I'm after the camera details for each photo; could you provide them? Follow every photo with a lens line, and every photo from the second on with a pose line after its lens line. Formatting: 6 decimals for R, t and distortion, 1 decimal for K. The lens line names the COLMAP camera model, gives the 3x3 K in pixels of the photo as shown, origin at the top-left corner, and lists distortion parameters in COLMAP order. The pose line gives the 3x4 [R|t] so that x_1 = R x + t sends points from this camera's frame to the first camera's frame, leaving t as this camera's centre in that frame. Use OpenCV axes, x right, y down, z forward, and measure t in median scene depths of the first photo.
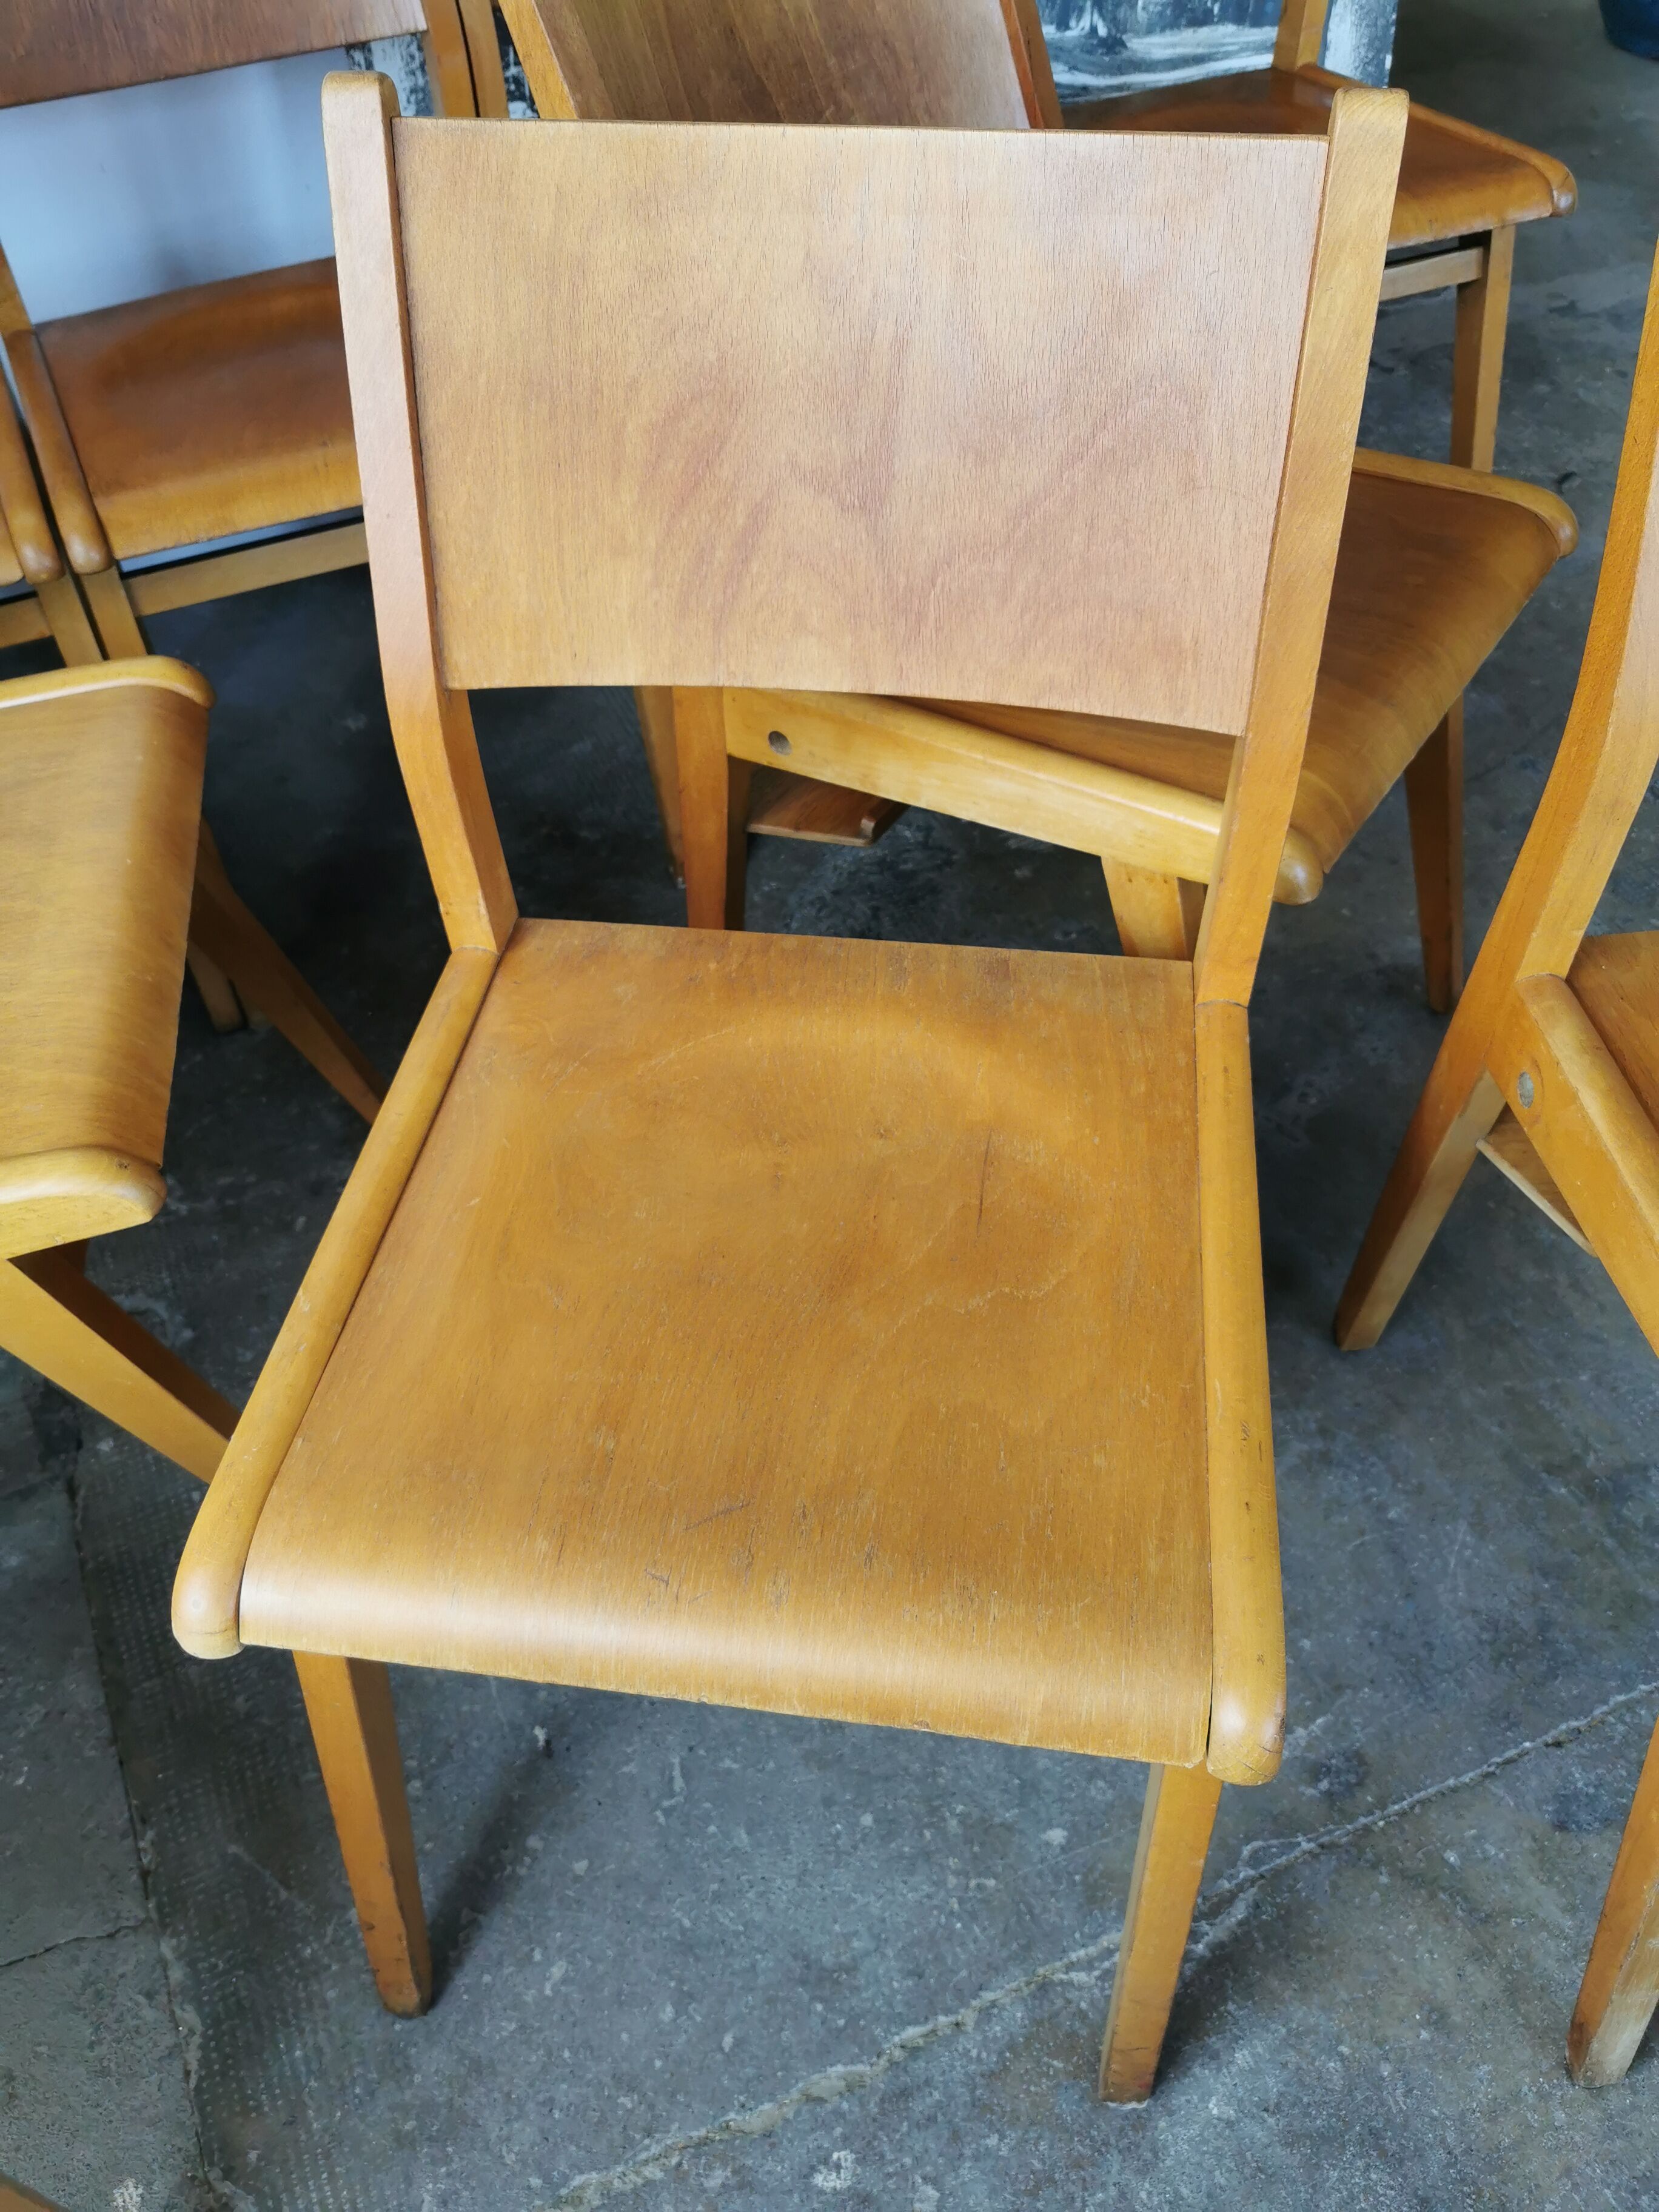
lens RADIAL K [[1730.2, 0, 827.1], [0, 1730.2, 1096.1], [0, 0, 1]] dist [0.006683, -0.028208]
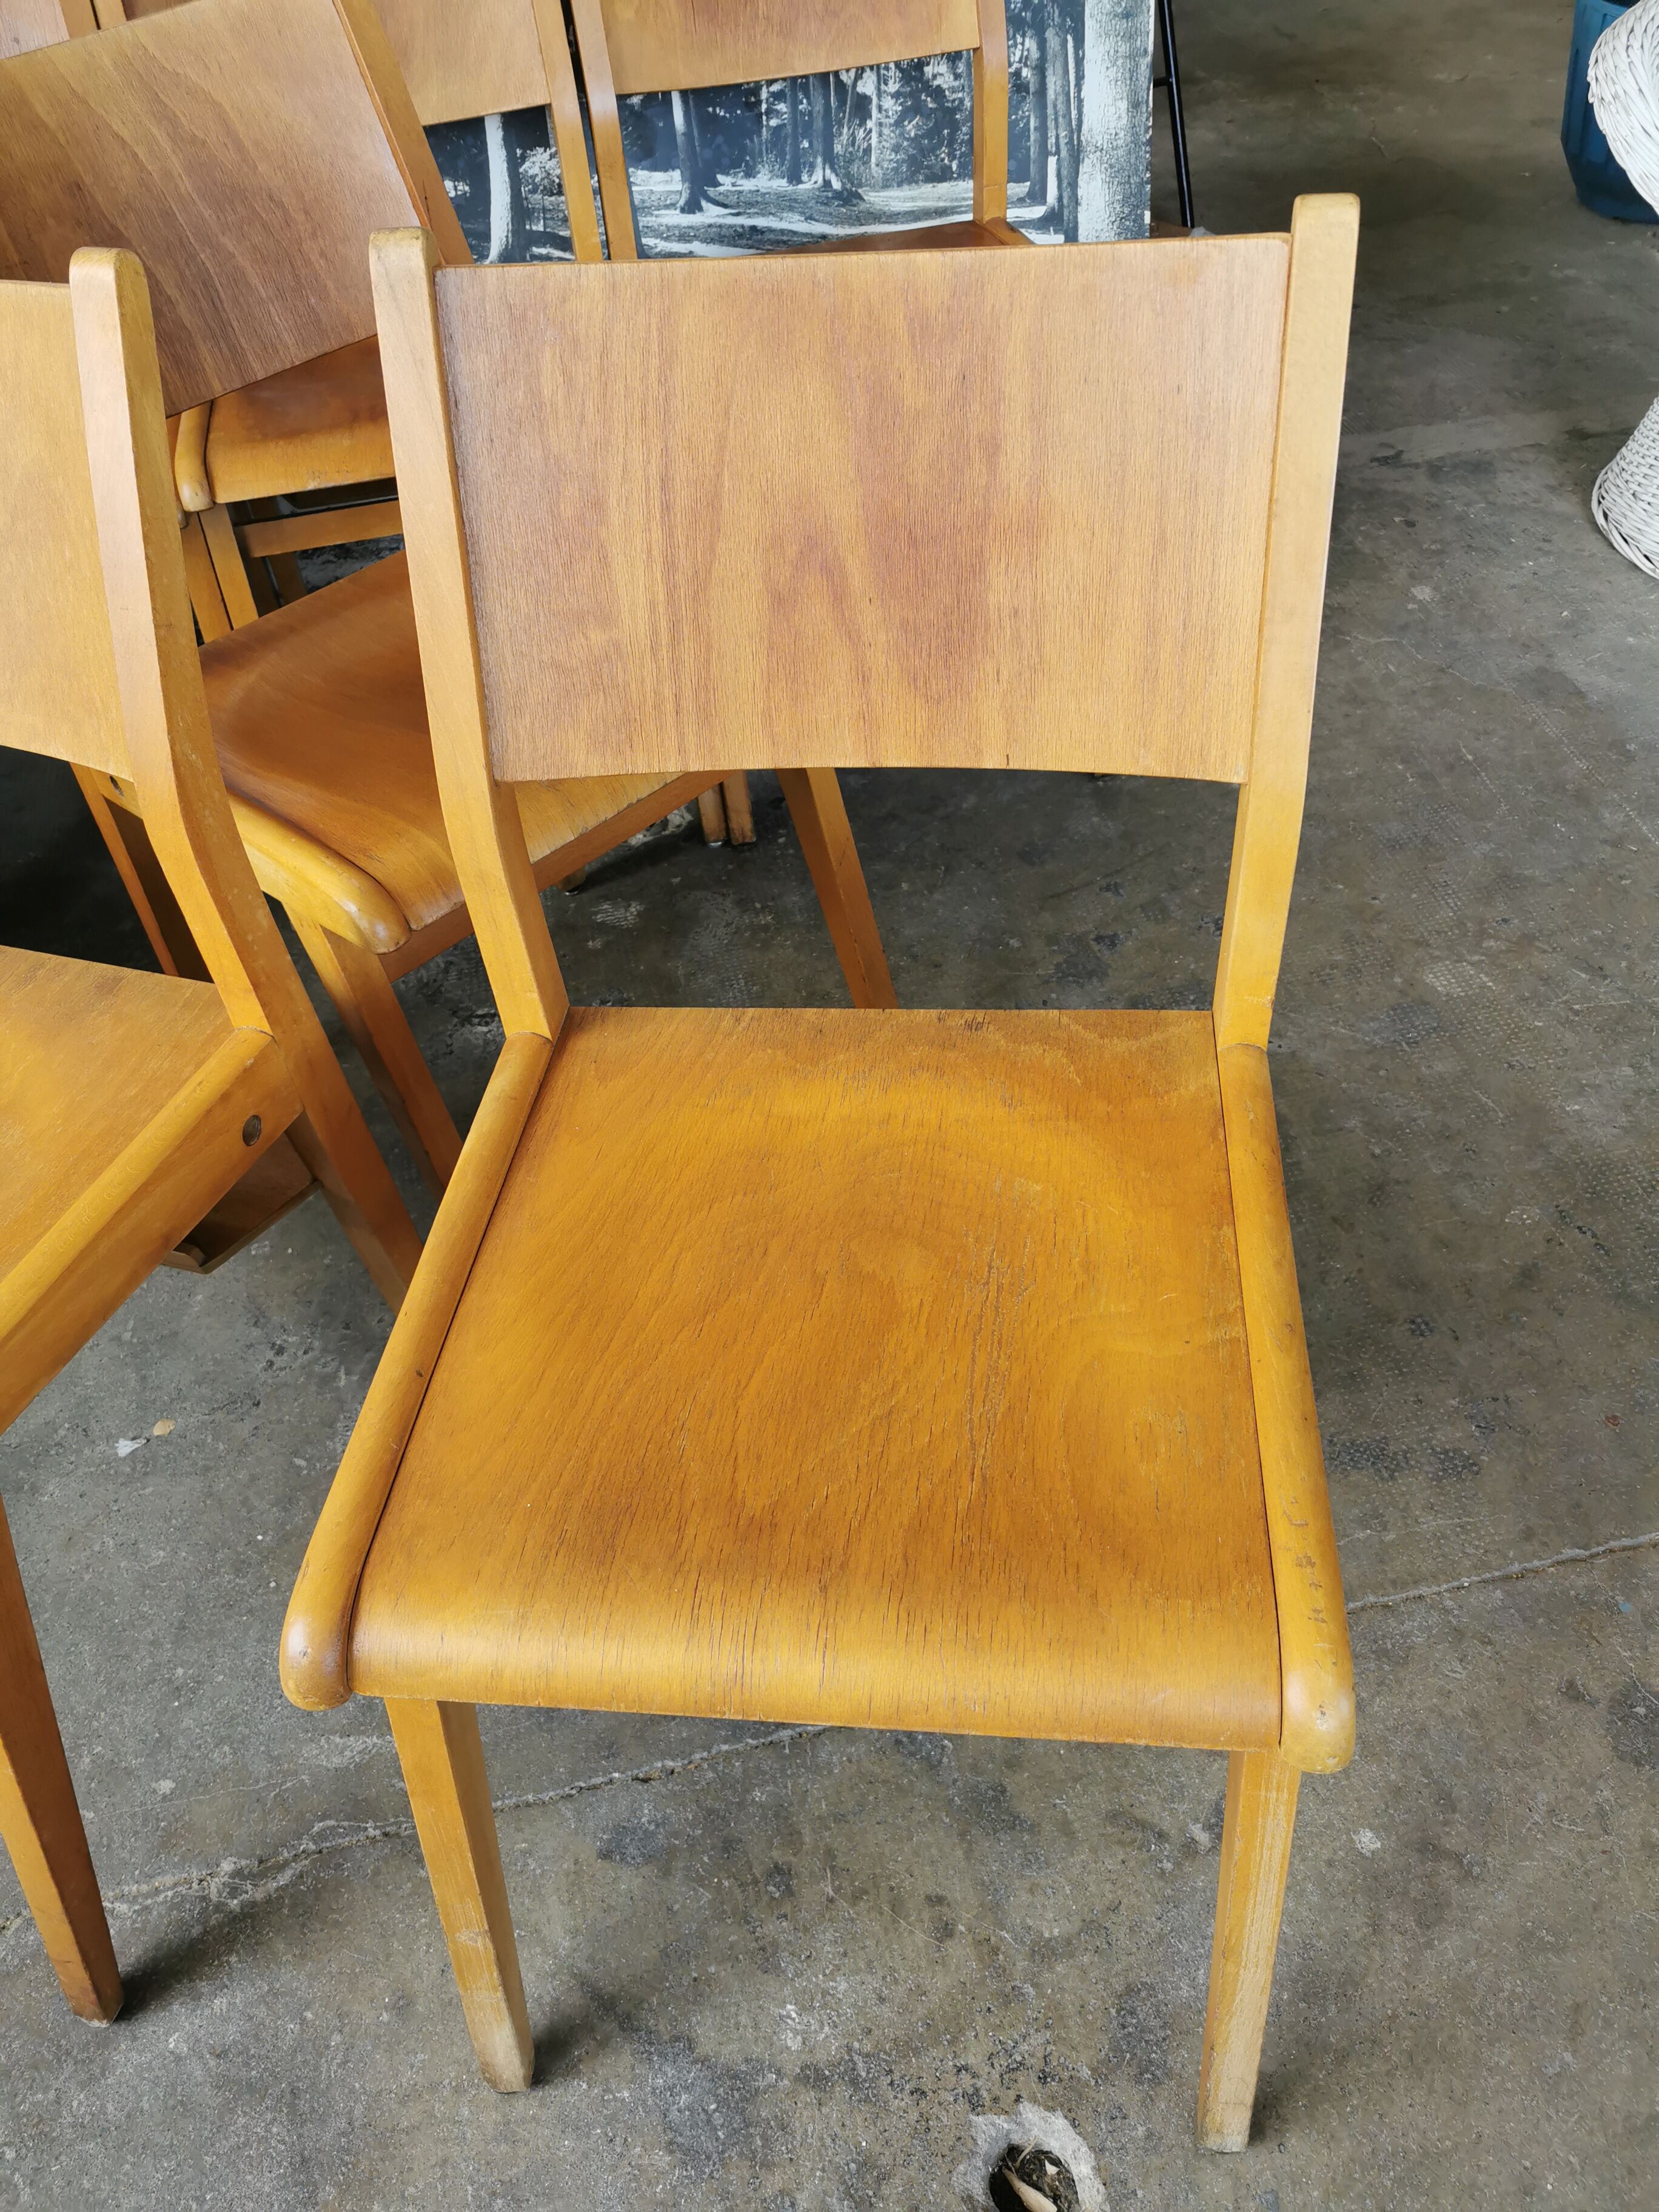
lens RADIAL K [[1710.6, 0, 833.8], [0, 1710.6, 1098.7], [0, 0, 1]] dist [0.029772, -0.057534]
pose [[0.983074, 0.102040, -0.152163, 0.635529], [-0.110321, 0.992785, -0.046984, -0.000138], [0.146271, 0.062975, 0.987238, -0.037265]]
